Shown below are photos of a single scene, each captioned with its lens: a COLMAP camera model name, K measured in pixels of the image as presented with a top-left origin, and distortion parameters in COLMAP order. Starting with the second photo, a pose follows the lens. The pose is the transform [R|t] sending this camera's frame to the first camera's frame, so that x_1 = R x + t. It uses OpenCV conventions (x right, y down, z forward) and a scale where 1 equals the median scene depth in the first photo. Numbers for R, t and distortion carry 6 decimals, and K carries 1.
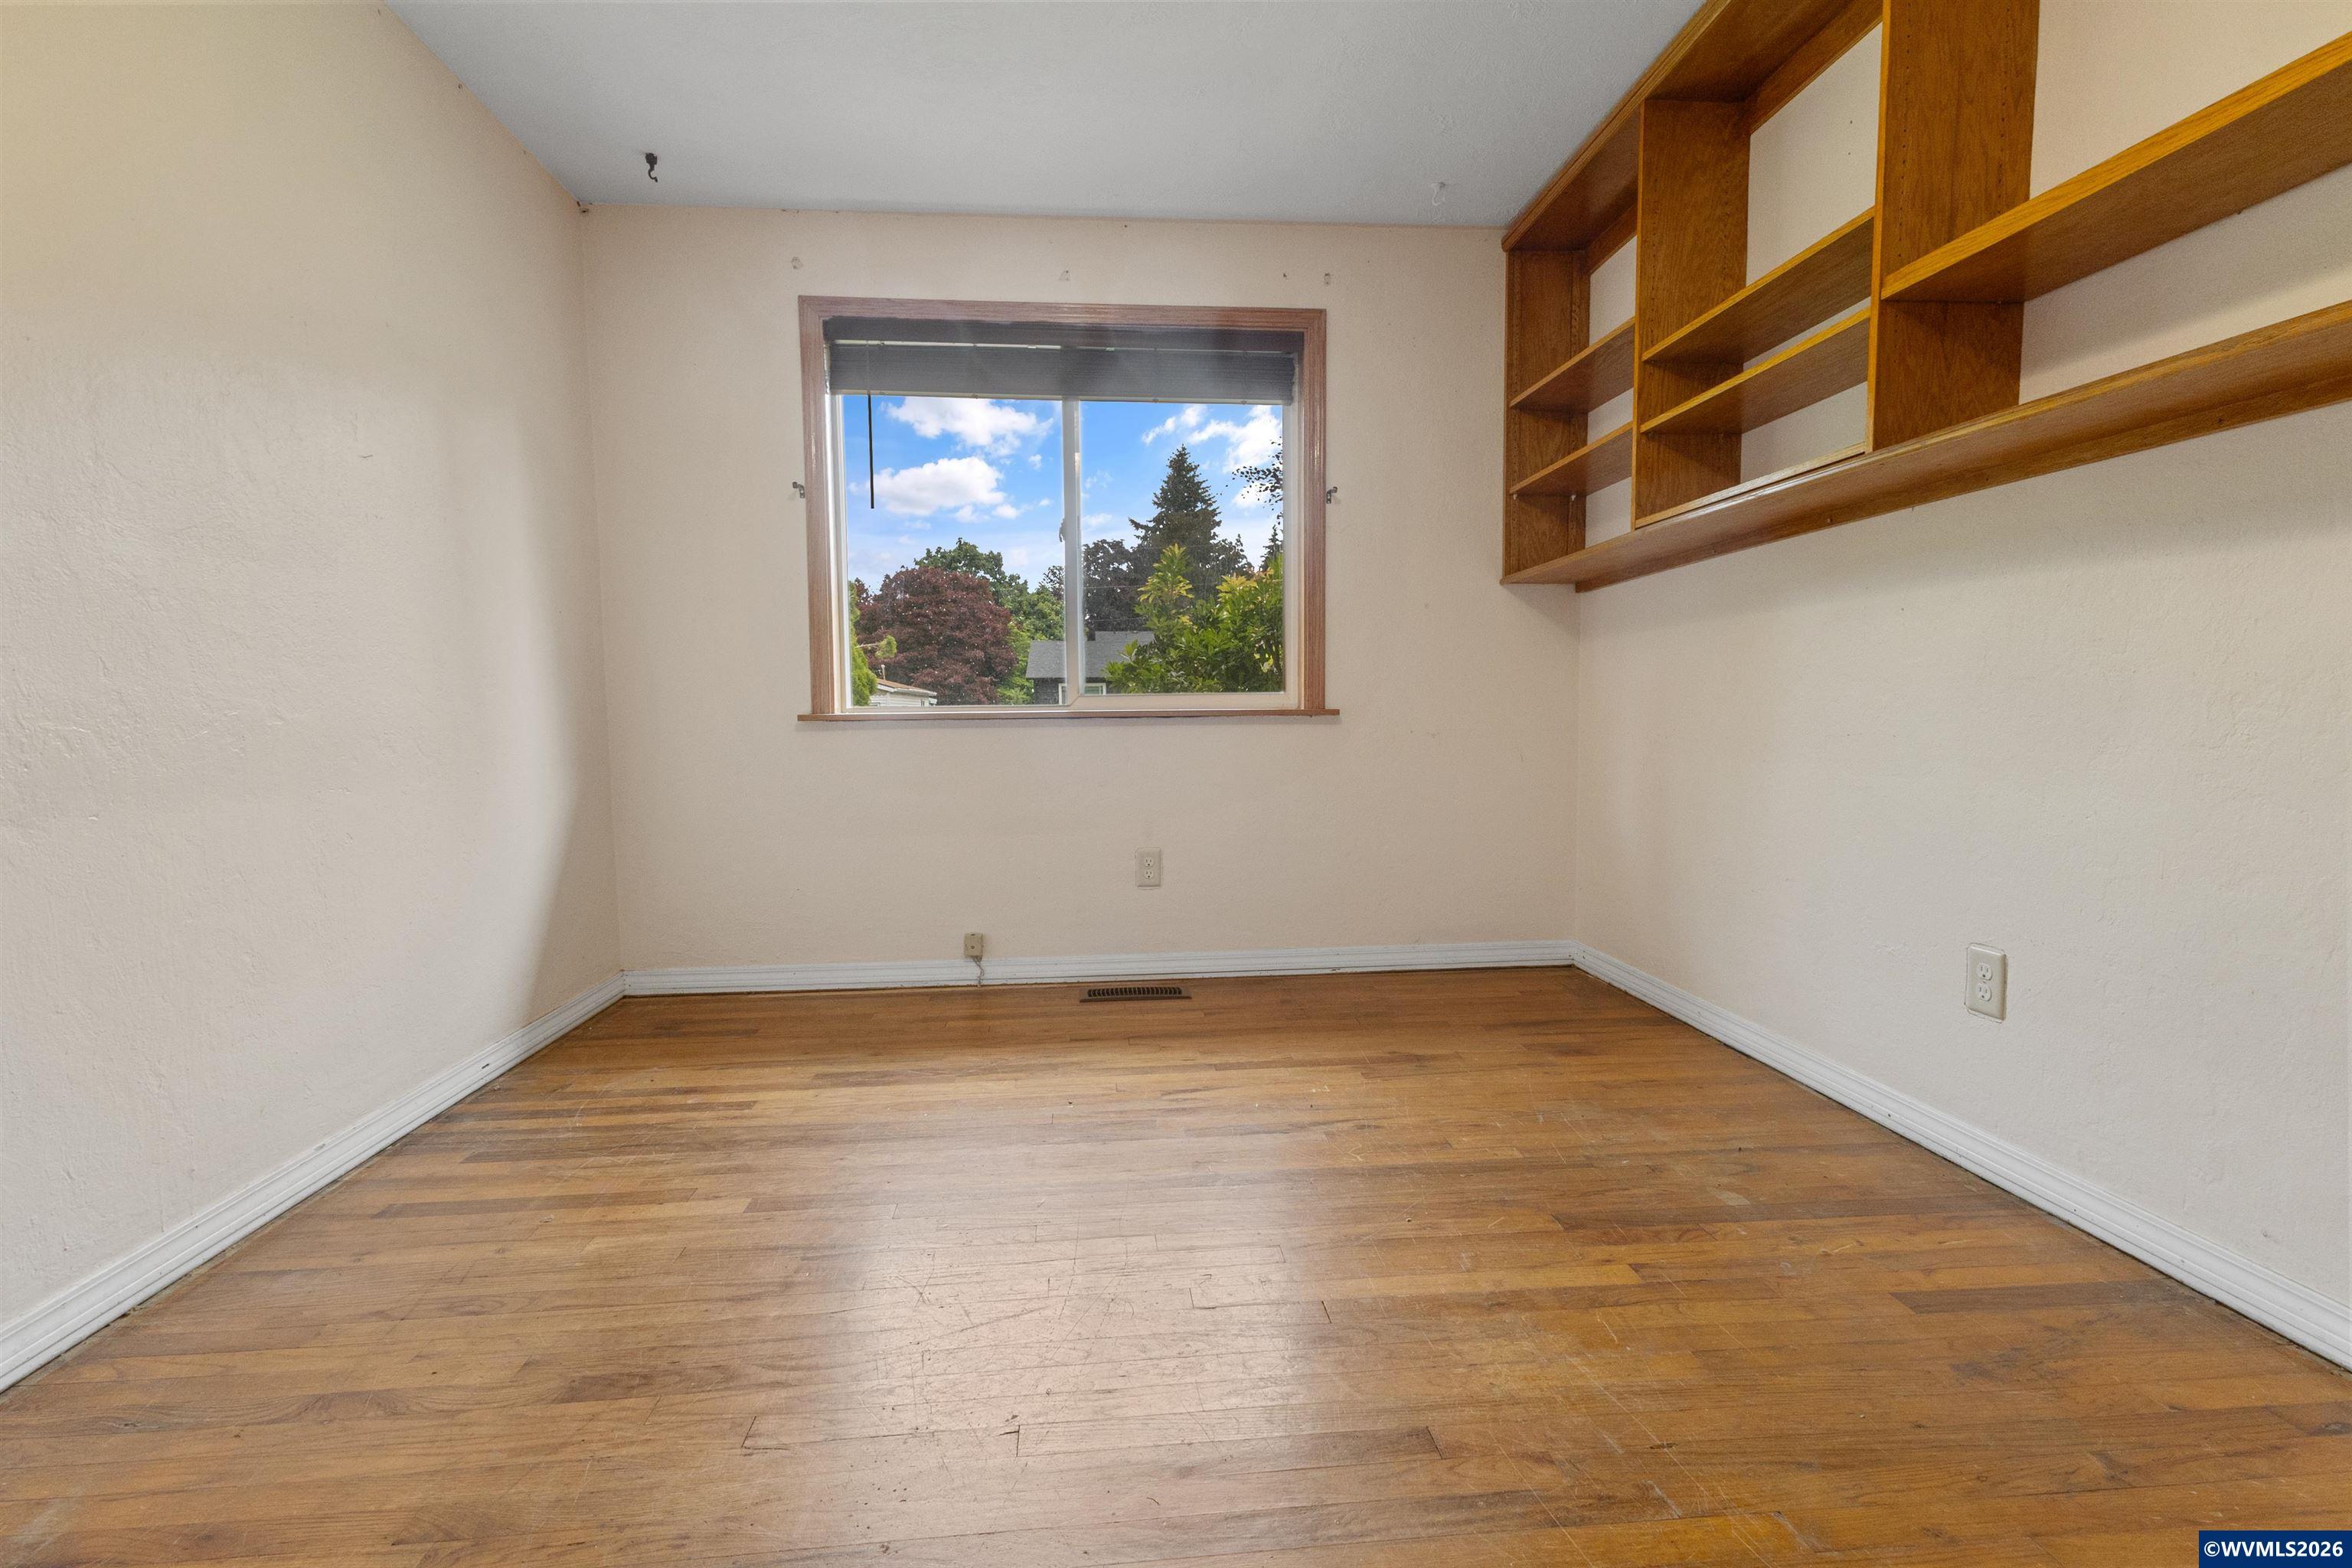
lens RADIAL K [[1080.1, 0, 1176.0], [0, 1080.1, 795.0], [0, 0, 1]] dist [0.002230, -0.000035]
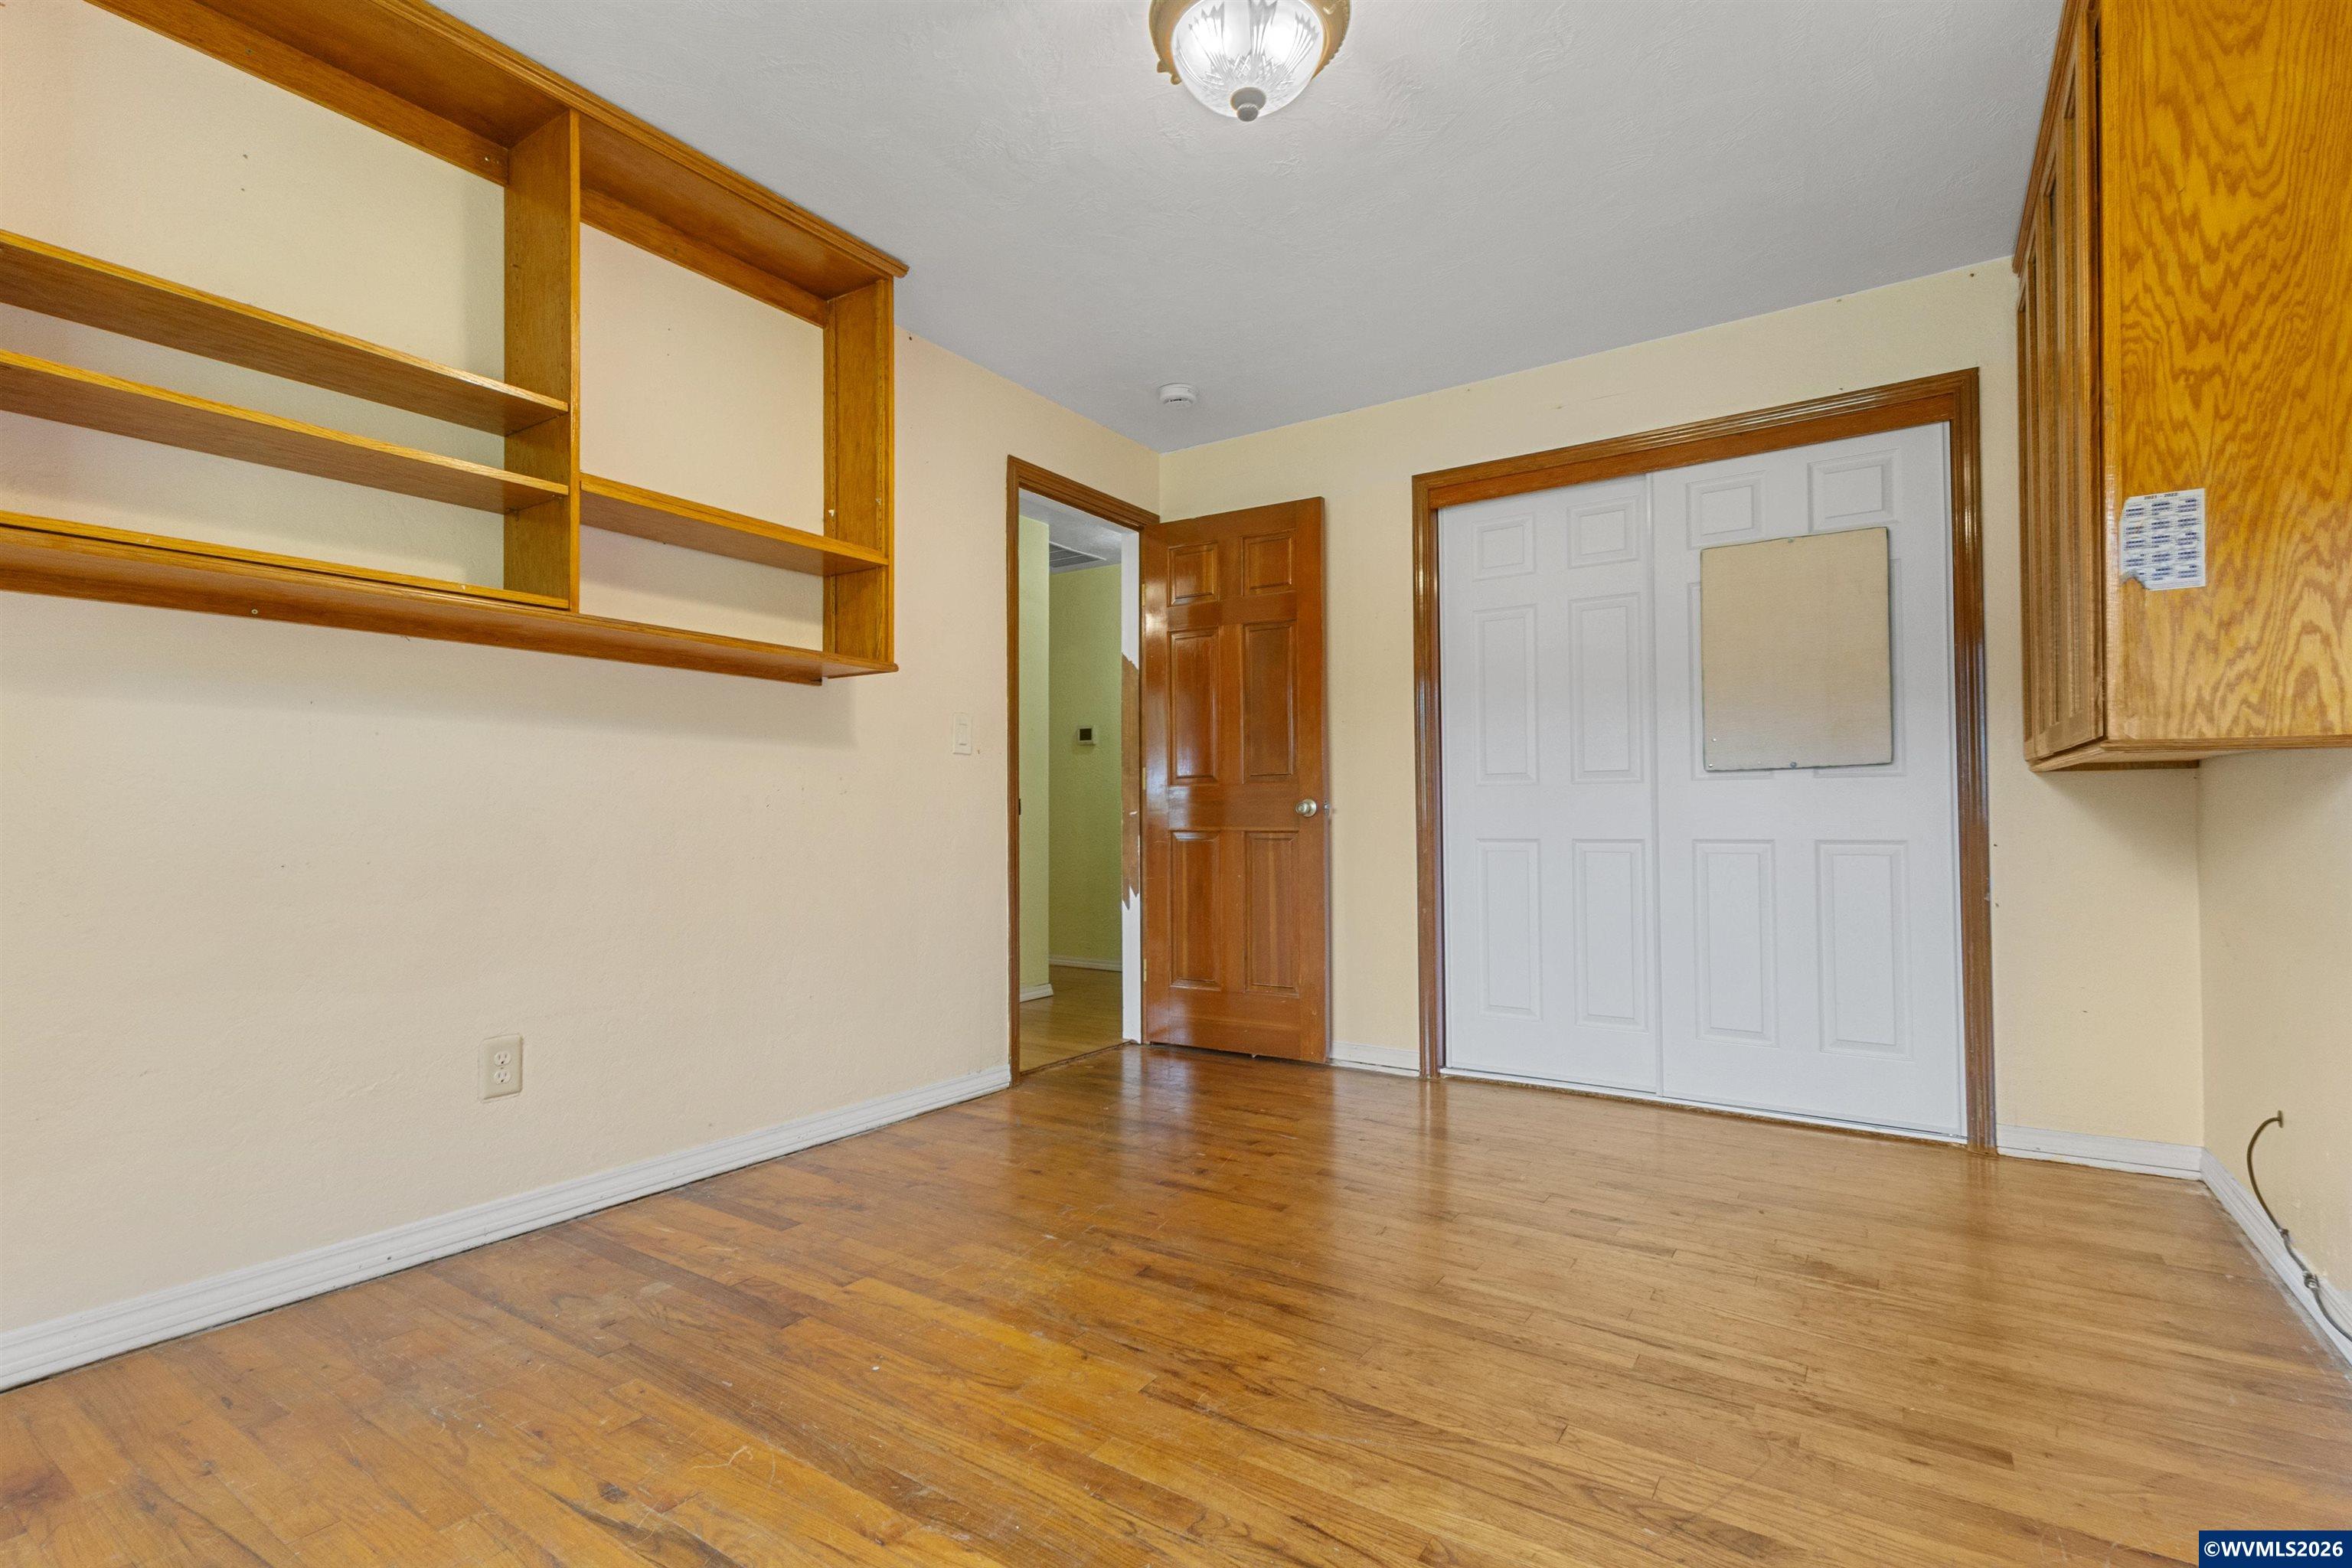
lens RADIAL K [[1080.1, 0, 1176.0], [0, 1080.1, 795.0], [0, 0, 1]] dist [0.002230, -0.000035]
pose [[-0.776944, 0.027773, 0.628956, -0.372747], [0.063726, 0.997365, 0.034680, -0.076909], [-0.626336, 0.067025, -0.776667, 0.960114]]
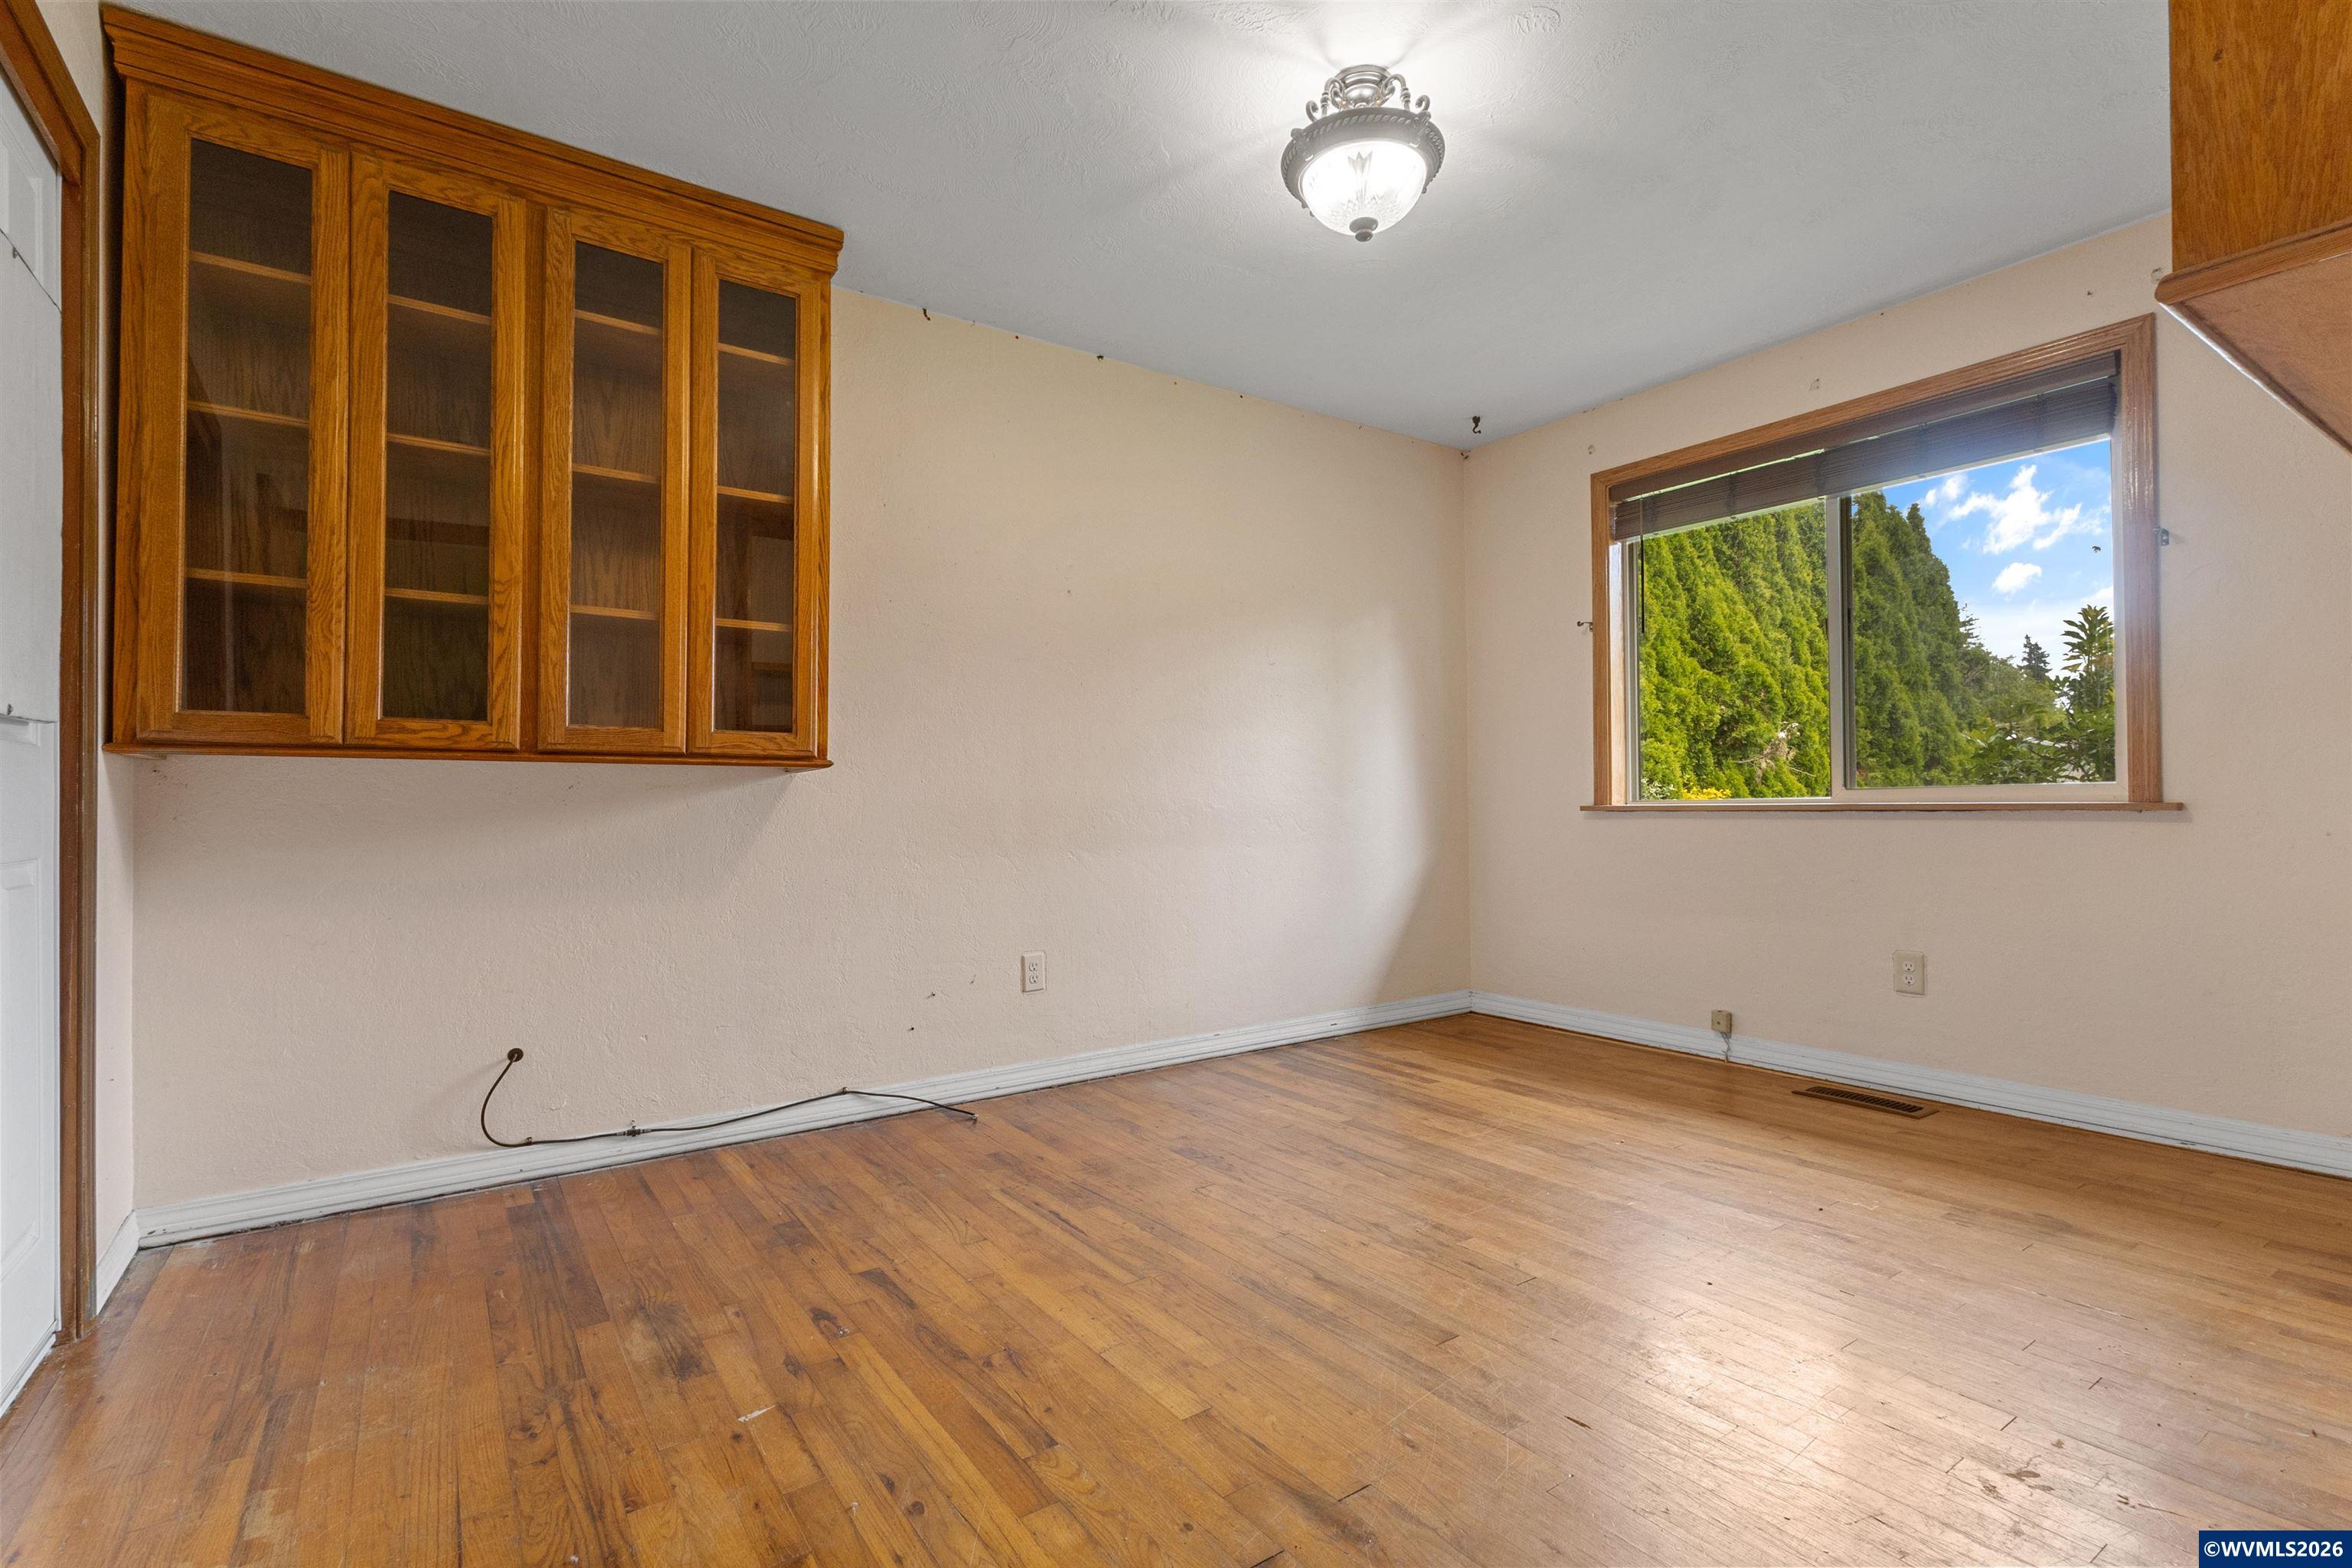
lens RADIAL K [[1080.1, 0, 1176.0], [0, 1080.1, 795.0], [0, 0, 1]] dist [0.002230, -0.000035]
pose [[0.493230, -0.002671, -0.869895, 0.554342], [-0.065728, 0.997022, -0.040330, -0.006663], [0.867412, 0.077069, 0.491586, -0.013223]]
